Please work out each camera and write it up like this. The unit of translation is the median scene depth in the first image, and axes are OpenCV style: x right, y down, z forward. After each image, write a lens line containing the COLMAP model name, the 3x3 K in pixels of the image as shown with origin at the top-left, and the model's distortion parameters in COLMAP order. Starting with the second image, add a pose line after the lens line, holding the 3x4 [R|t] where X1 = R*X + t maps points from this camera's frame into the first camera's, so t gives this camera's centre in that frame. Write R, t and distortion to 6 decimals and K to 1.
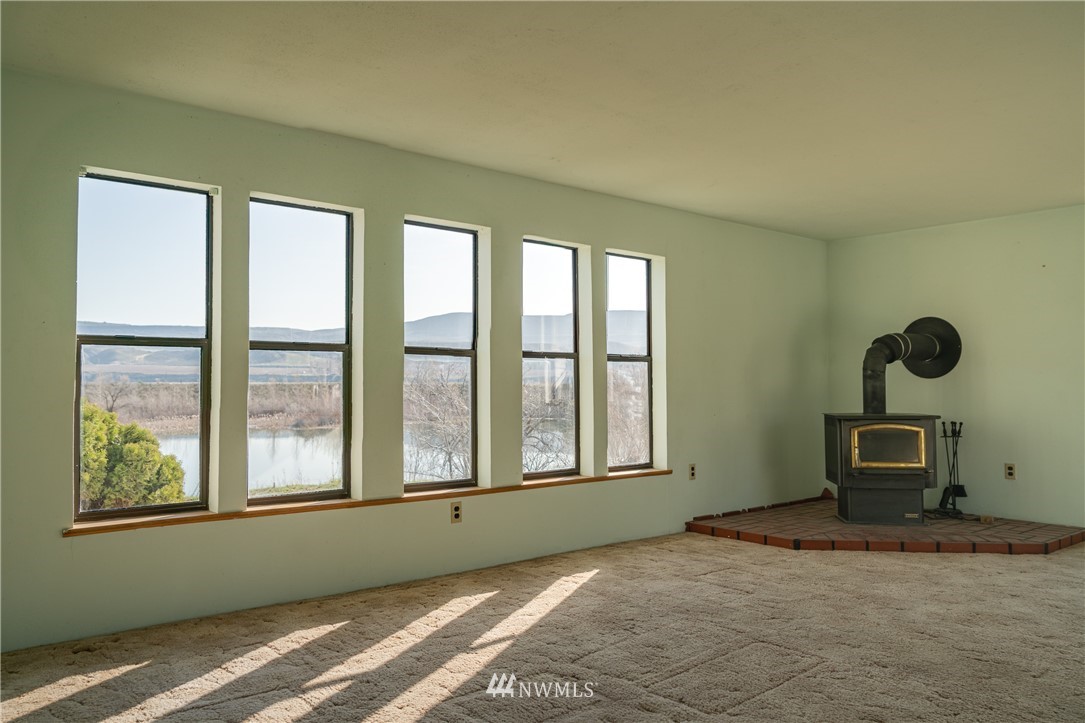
lens RADIAL K [[809.5, 0, 540.6], [0, 809.5, 359.3], [0, 0, 1]] dist [0.010404, 0.003686]
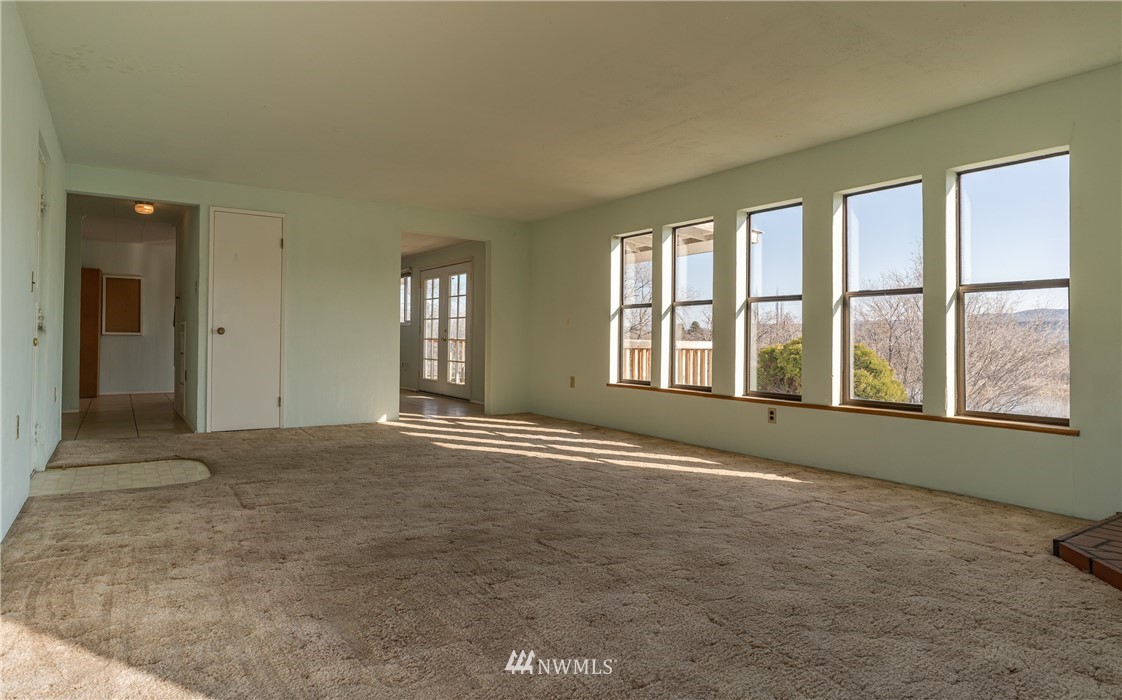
lens RADIAL K [[640.4, 0, 514.8], [0, 640.4, 331.4], [0, 0, 1]] dist [0.004441, 0.004223]
pose [[-0.149782, -0.019162, -0.988533, 0.868783], [0.015436, 0.999645, -0.021716, 0.054028], [0.988599, -0.018512, -0.149433, 0.620130]]
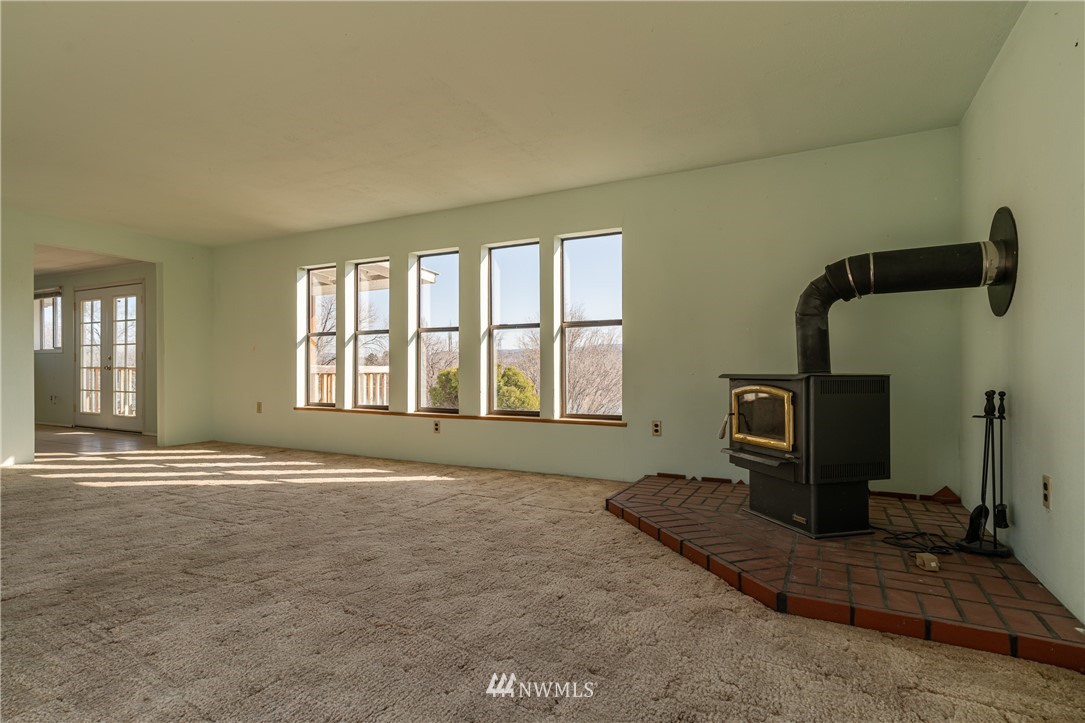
lens RADIAL K [[564.7, 0, 541.5], [0, 564.7, 367.4], [0, 0, 1]] dist [0.006813, 0.002681]
pose [[0.366839, -0.004346, -0.930274, 0.872670], [0.030292, 0.999515, 0.007275, 0.056328], [0.929791, -0.030848, 0.366793, 0.658892]]
